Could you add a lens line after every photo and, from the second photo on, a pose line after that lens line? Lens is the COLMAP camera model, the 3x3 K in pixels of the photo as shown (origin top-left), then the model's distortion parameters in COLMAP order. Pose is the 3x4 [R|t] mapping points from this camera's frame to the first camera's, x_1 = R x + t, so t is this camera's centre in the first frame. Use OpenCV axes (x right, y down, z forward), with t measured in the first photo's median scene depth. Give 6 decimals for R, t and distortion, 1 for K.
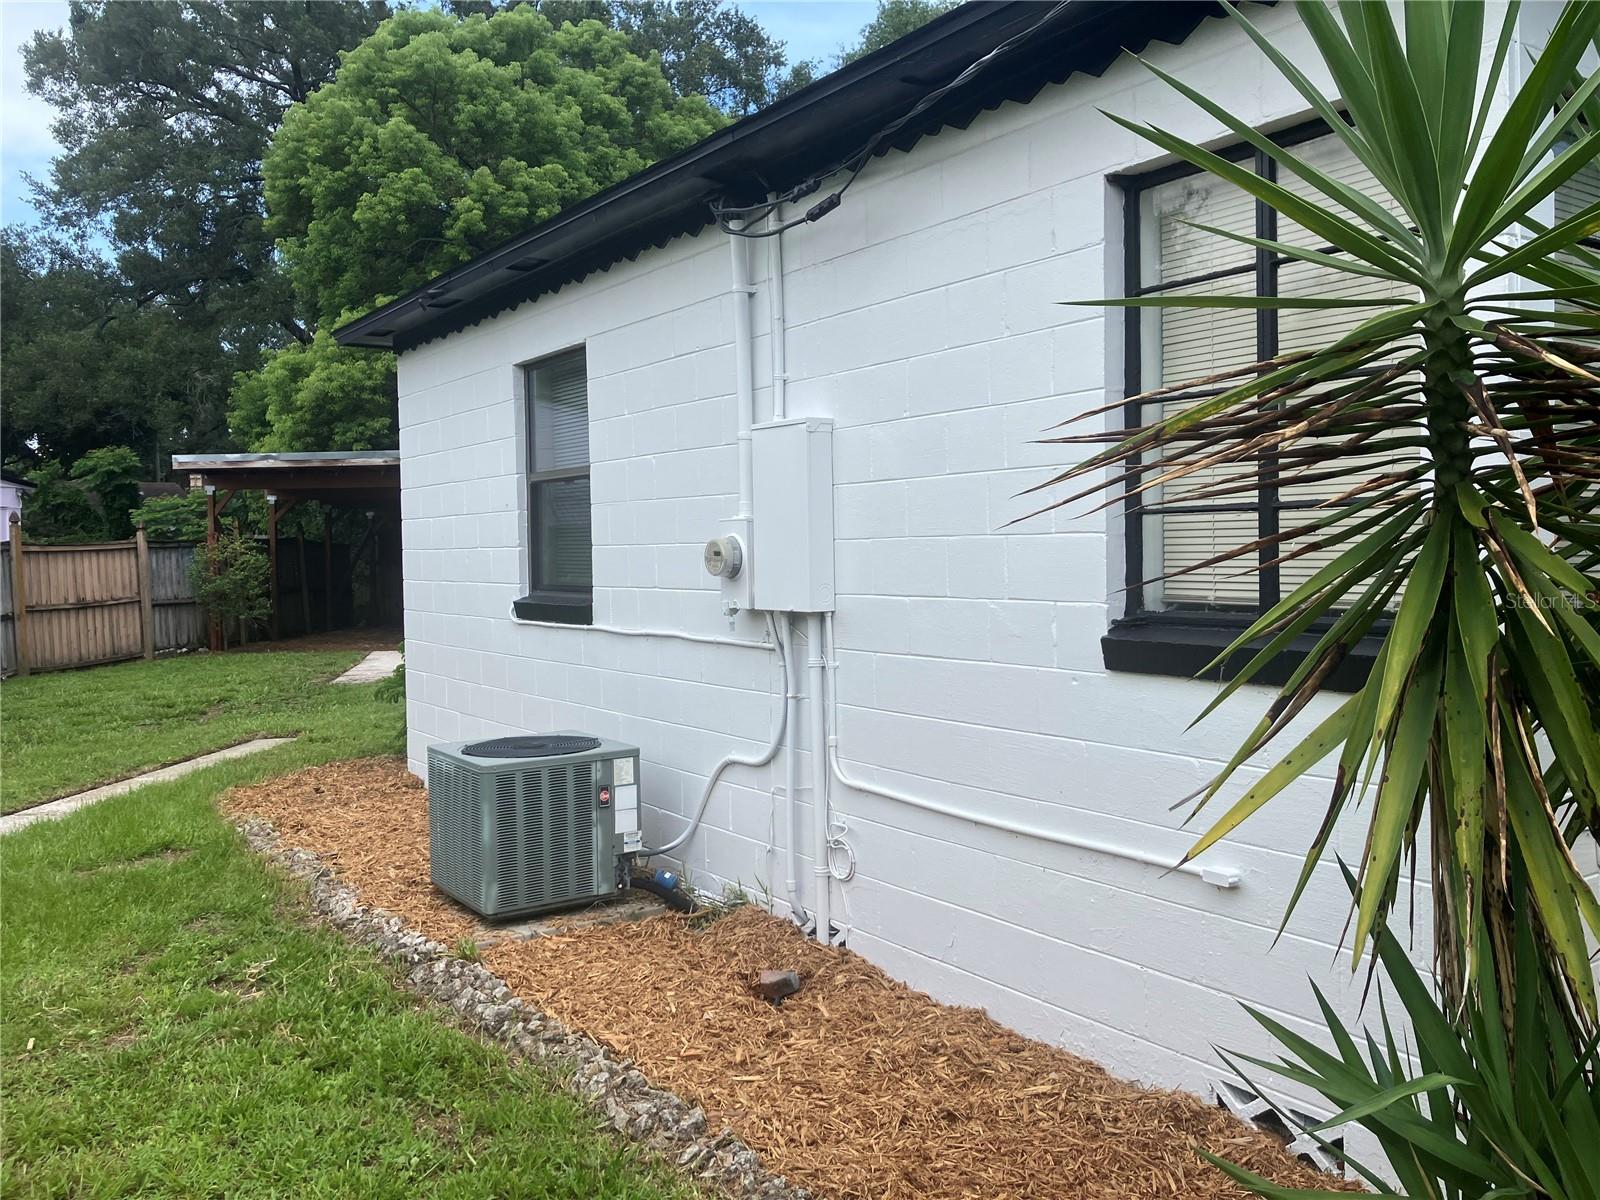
lens RADIAL K [[1324.4, 0, 800.2], [0, 1324.4, 594.6], [0, 0, 1]] dist [0.040425, -0.048398]
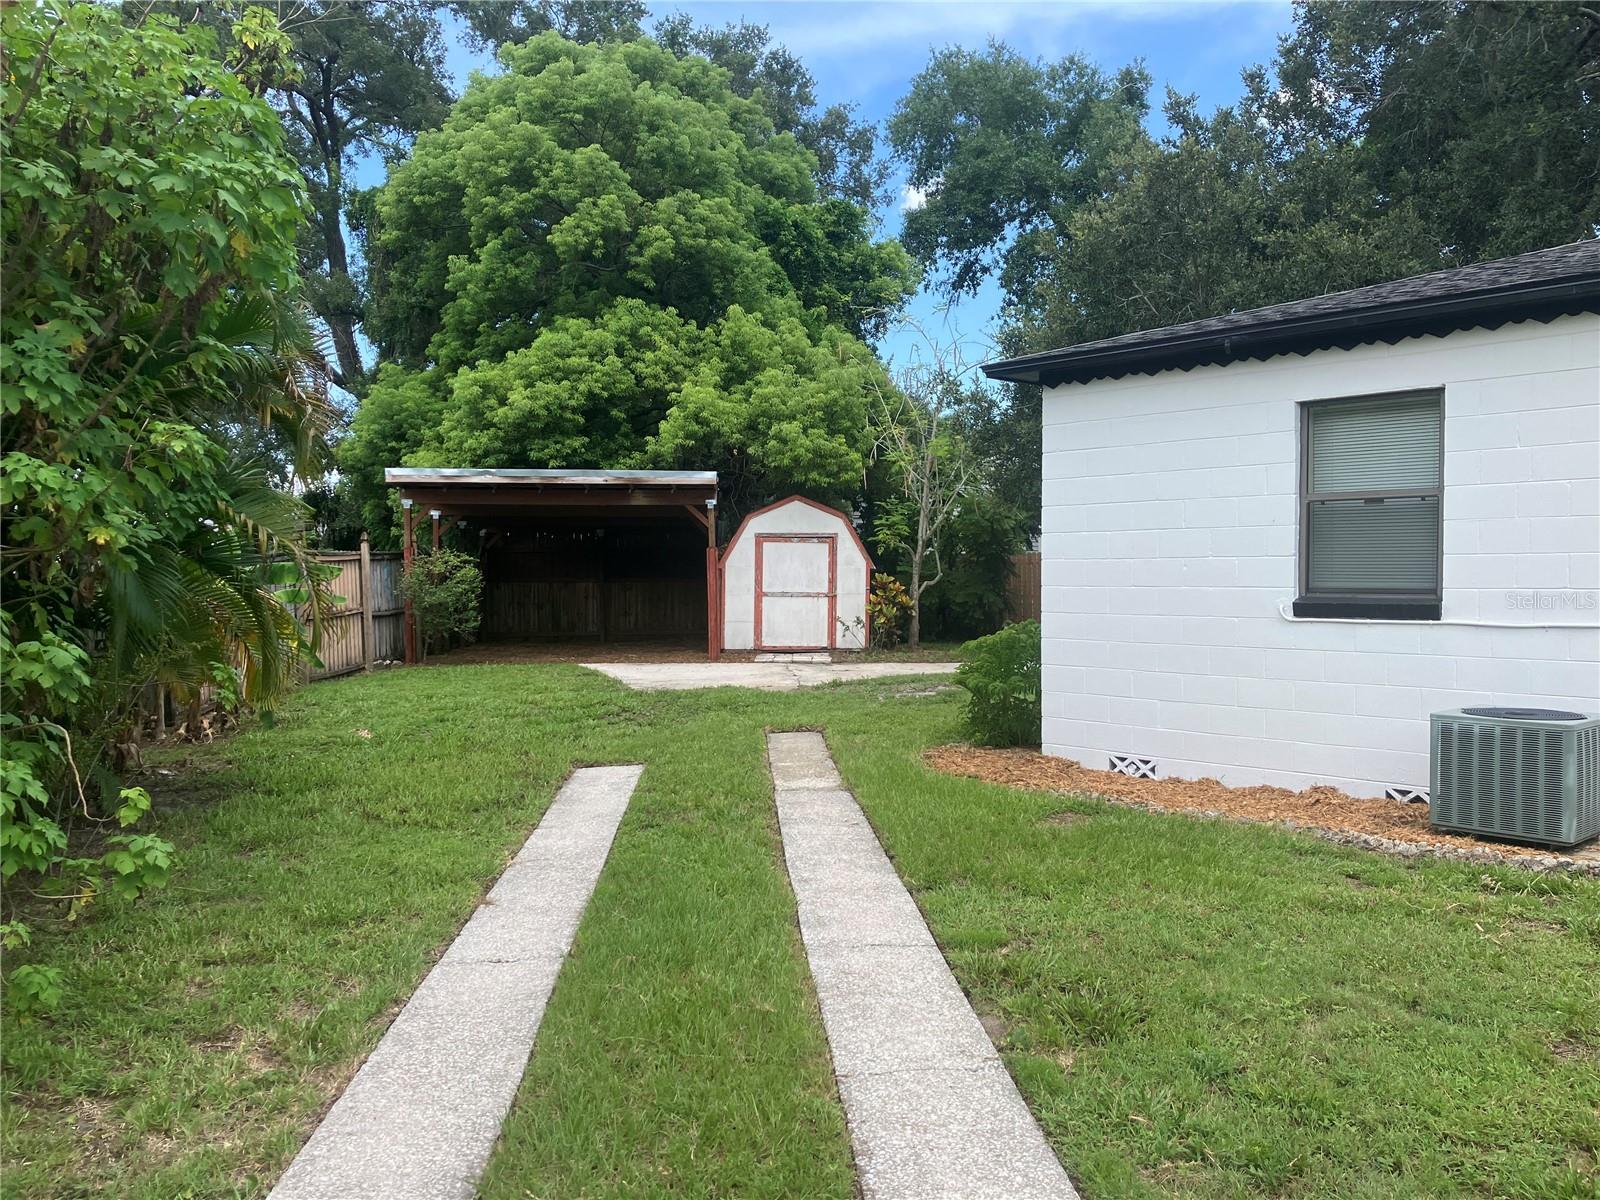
lens RADIAL K [[1324.4, 0, 832.3], [0, 1324.4, 611.4], [0, 0, 1]] dist [0.040425, -0.048398]
pose [[0.989800, 0.011755, 0.141978, -0.262903], [-0.010304, 0.999887, -0.010951, 0.010281], [-0.142091, 0.009377, 0.989809, -0.035513]]
